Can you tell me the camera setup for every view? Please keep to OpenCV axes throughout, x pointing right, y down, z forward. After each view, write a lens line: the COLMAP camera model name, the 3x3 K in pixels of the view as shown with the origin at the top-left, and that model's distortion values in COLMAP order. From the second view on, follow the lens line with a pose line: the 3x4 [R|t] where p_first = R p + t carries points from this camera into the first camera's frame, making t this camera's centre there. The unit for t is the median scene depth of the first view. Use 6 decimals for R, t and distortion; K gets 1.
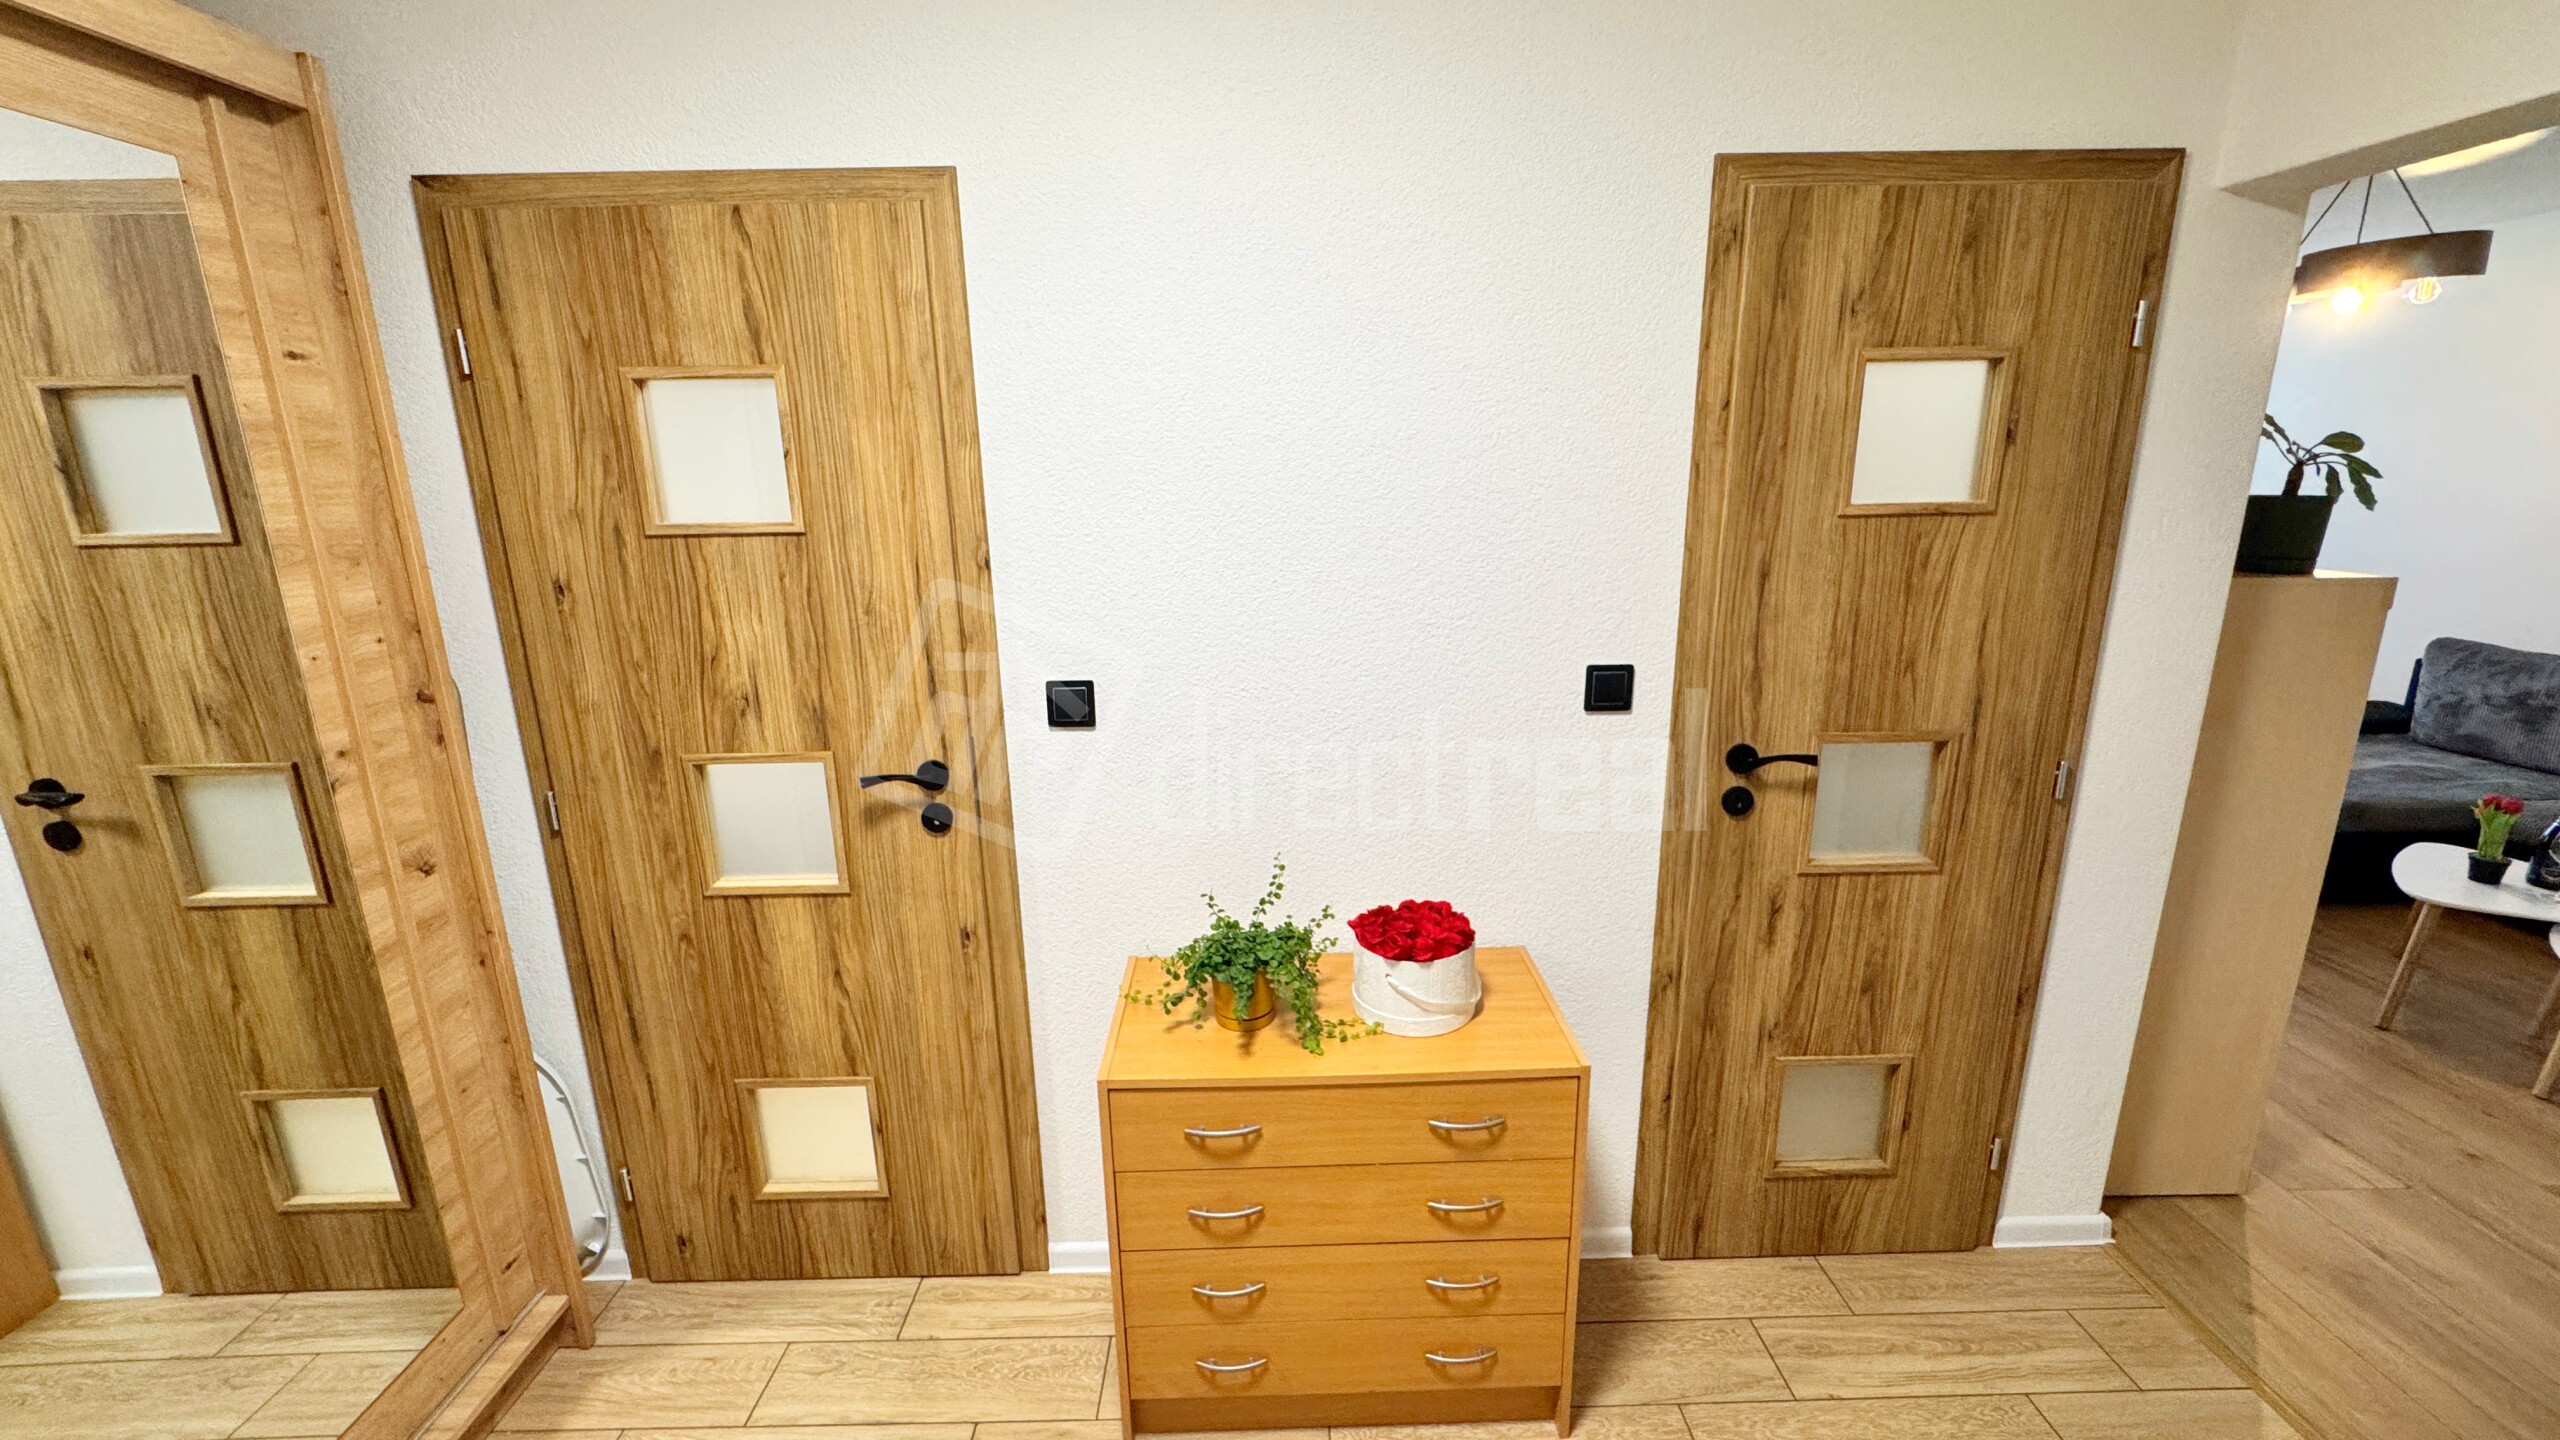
lens RADIAL K [[1023.6, 0, 1277.7], [0, 1023.6, 724.9], [0, 0, 1]] dist [-0.003940, 0.000471]
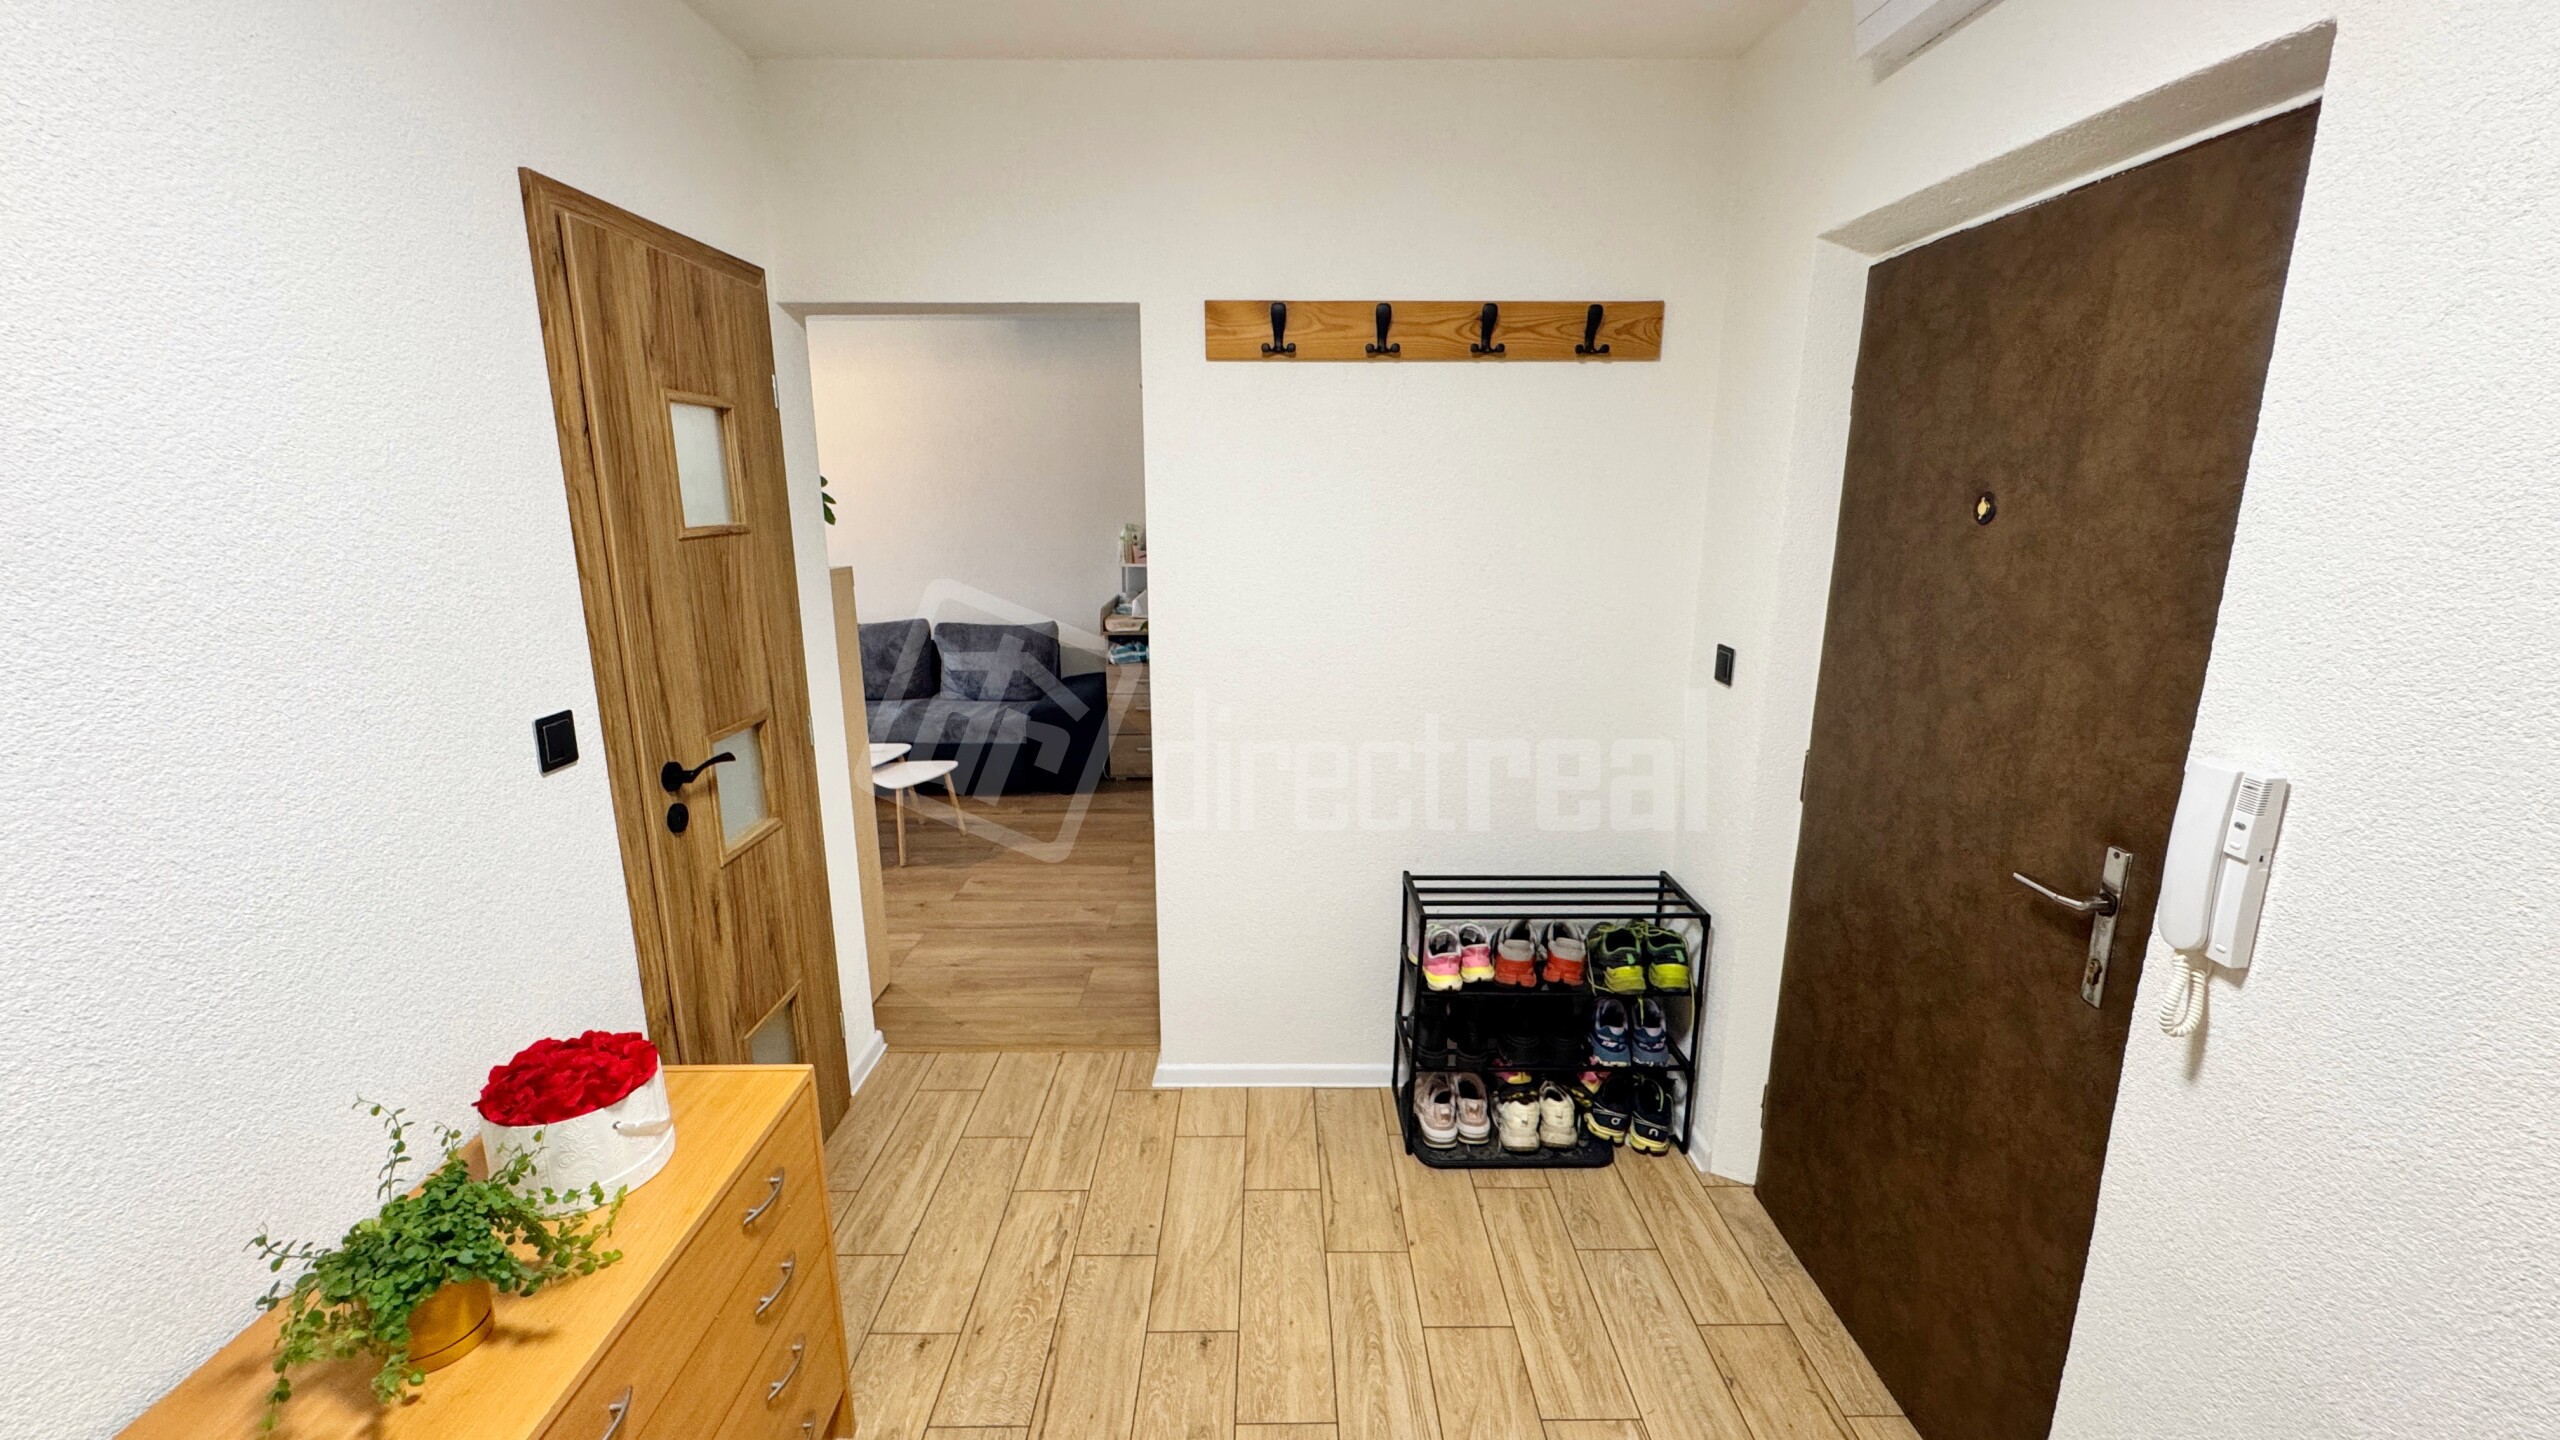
lens RADIAL K [[1023.6, 0, 1274.0], [0, 1023.6, 725.2], [0, 0, 1]] dist [-0.003940, 0.000471]
pose [[0.010822, -0.211034, 0.977419, -0.543750], [0.243302, 0.948656, 0.202130, -0.078190], [-0.969890, 0.235620, 0.061611, 0.345063]]
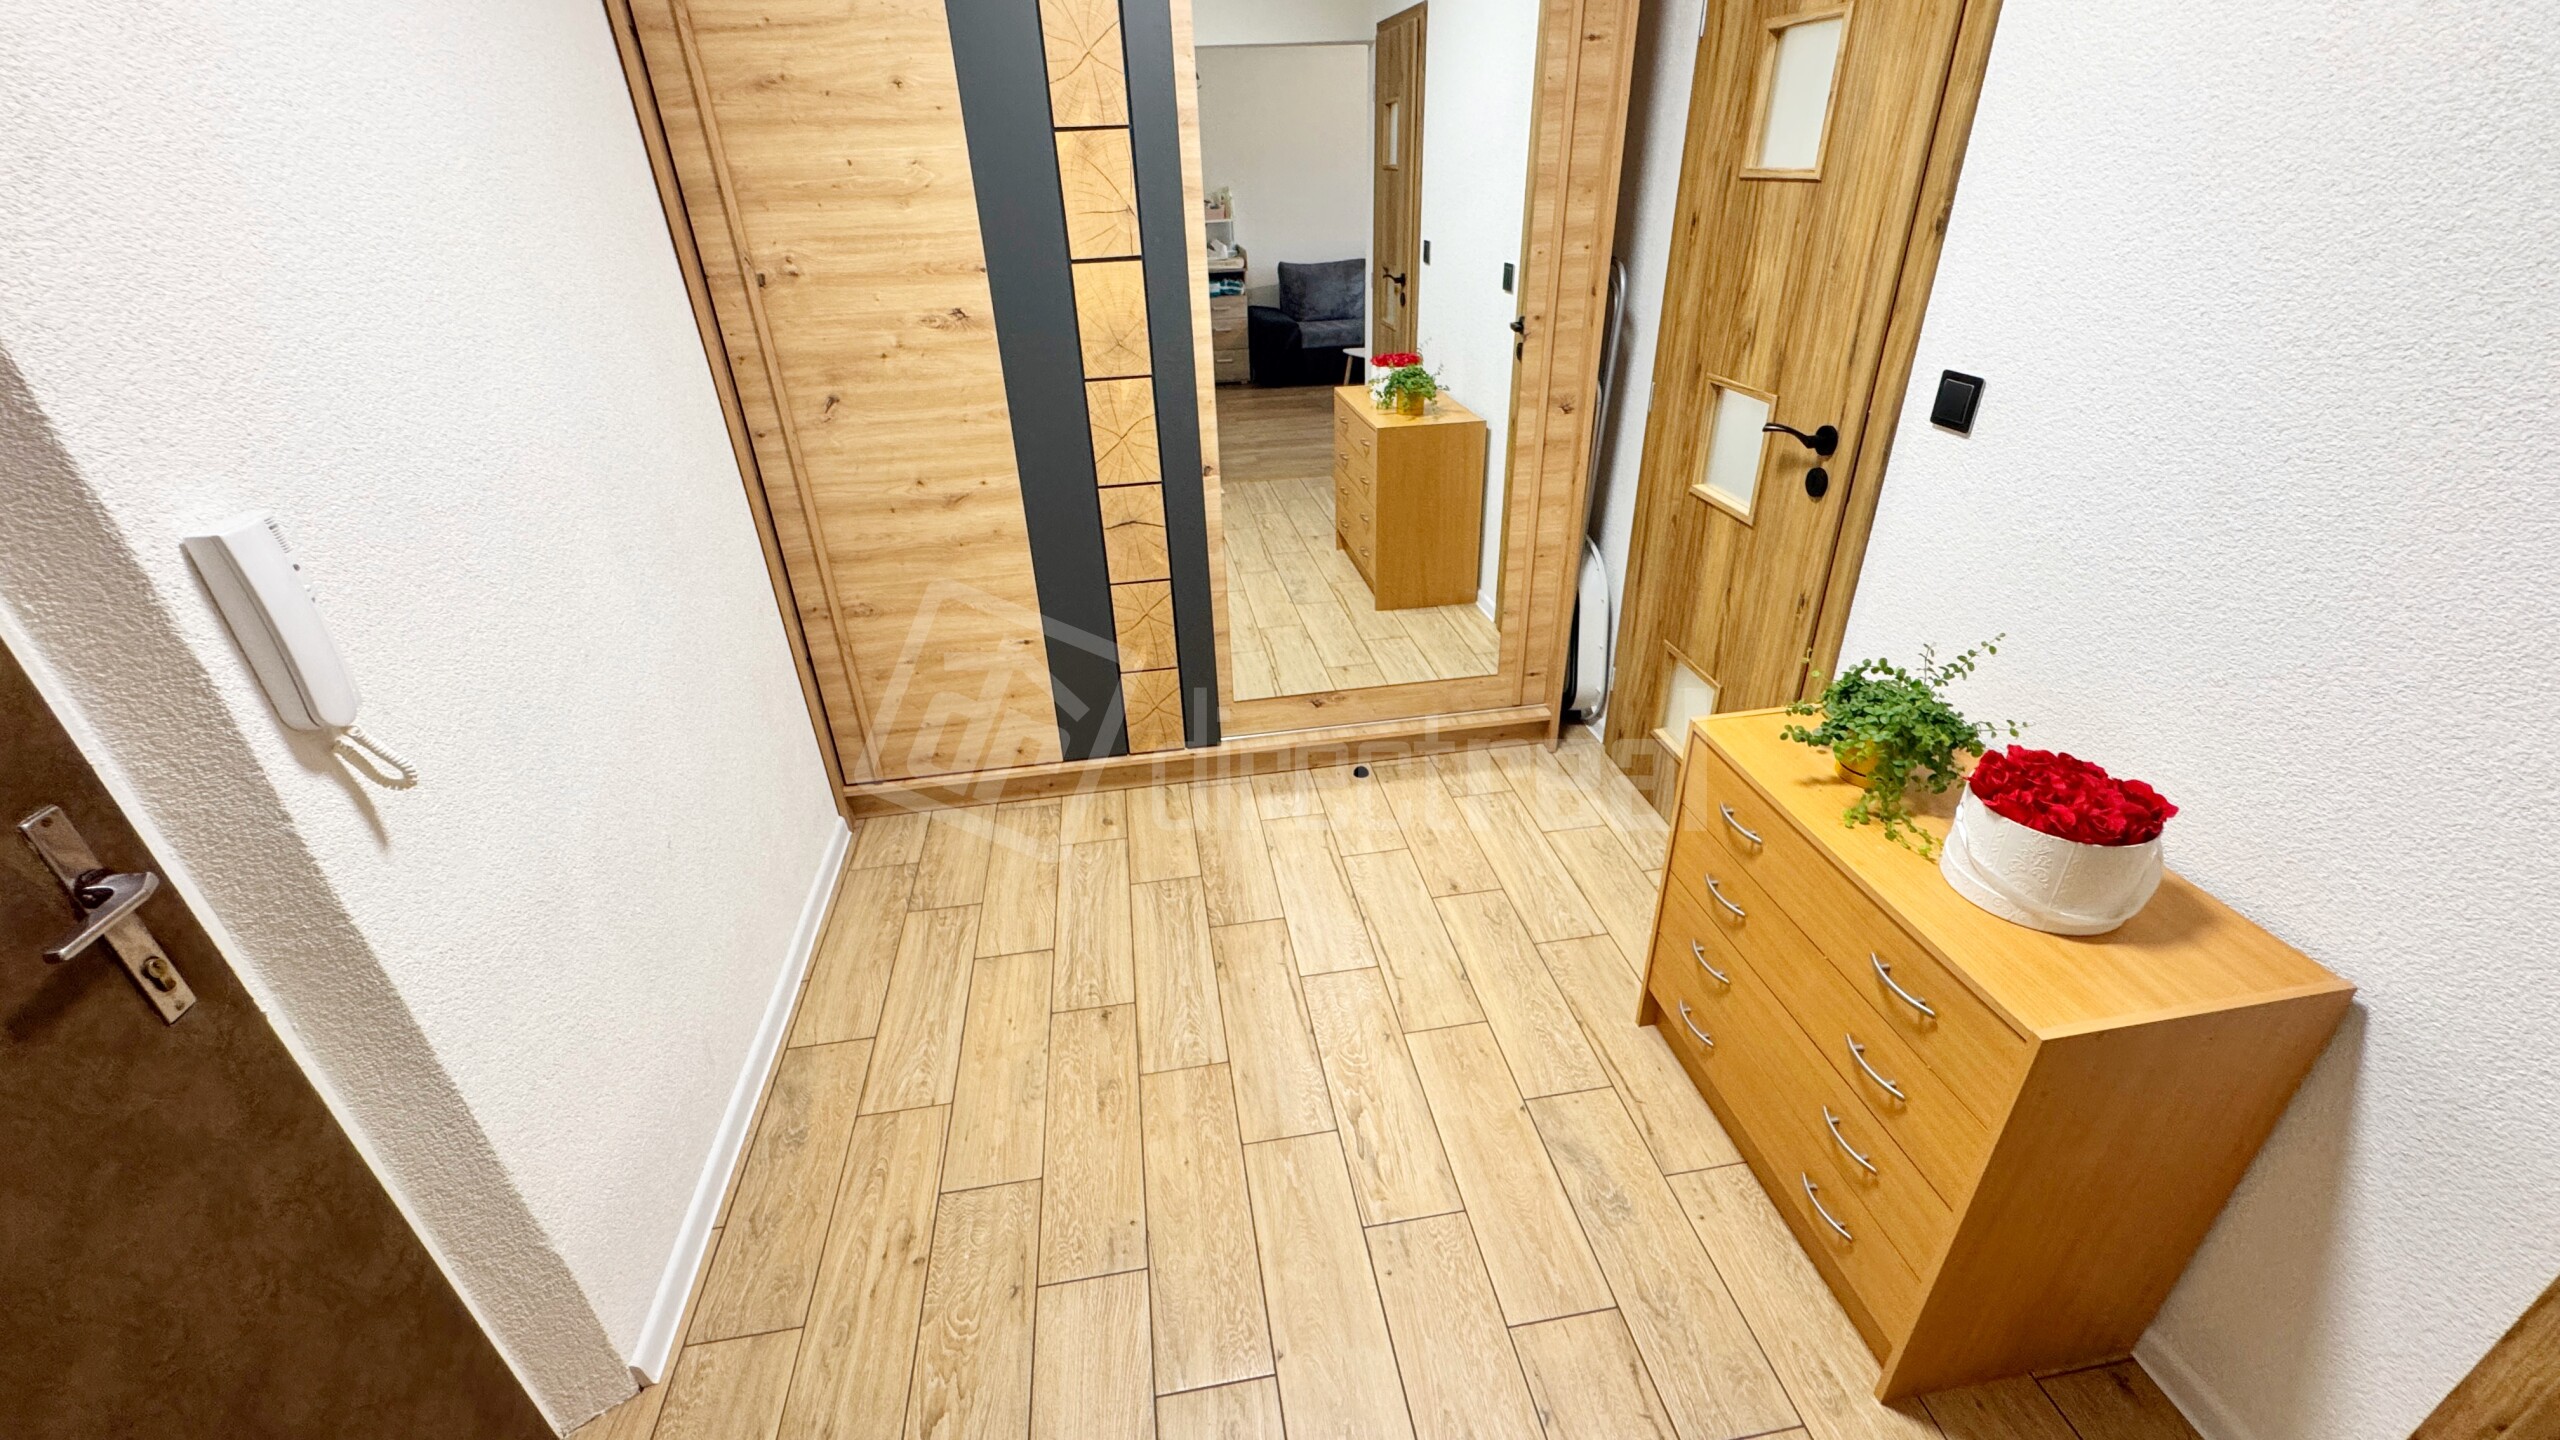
lens RADIAL K [[1023.6, 0, 1281.2], [0, 1023.6, 722.5], [0, 0, 1]] dist [-0.003940, 0.000471]
pose [[0.146384, 0.490585, -0.859010, 0.631807], [-0.210398, 0.863936, 0.457545, -0.063482], [0.966594, 0.113756, 0.229684, 0.255220]]
